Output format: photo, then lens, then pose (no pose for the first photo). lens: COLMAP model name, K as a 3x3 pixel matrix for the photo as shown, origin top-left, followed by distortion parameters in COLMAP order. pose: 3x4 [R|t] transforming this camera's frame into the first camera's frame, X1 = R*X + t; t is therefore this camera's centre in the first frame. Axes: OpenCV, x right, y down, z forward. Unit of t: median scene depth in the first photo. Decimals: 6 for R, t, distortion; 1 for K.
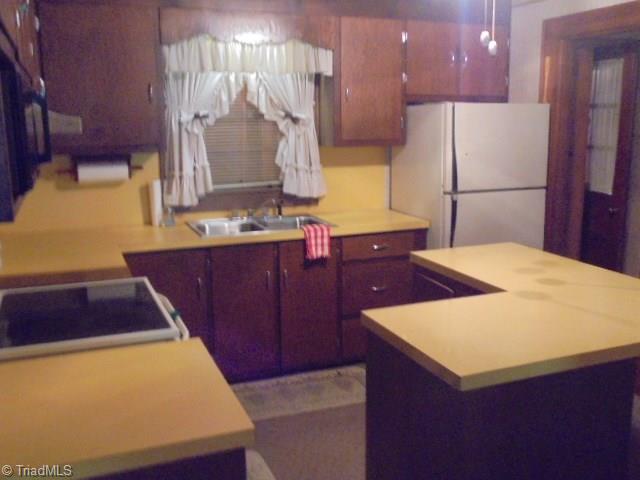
lens RADIAL K [[643.7, 0, 320.0], [0, 643.7, 240.0], [0, 0, 1]] dist [-0.068051, 0.004883]
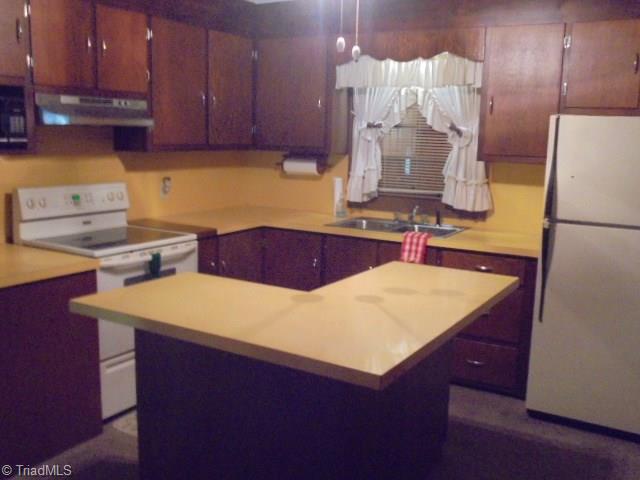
lens RADIAL K [[643.7, 0, 320.0], [0, 643.7, 240.0], [0, 0, 1]] dist [-0.068051, 0.004883]
pose [[0.614600, 0.155547, -0.773351, 0.659439], [-0.185645, 0.981352, 0.049846, -0.031881], [0.766683, 0.112933, 0.632015, 0.224849]]
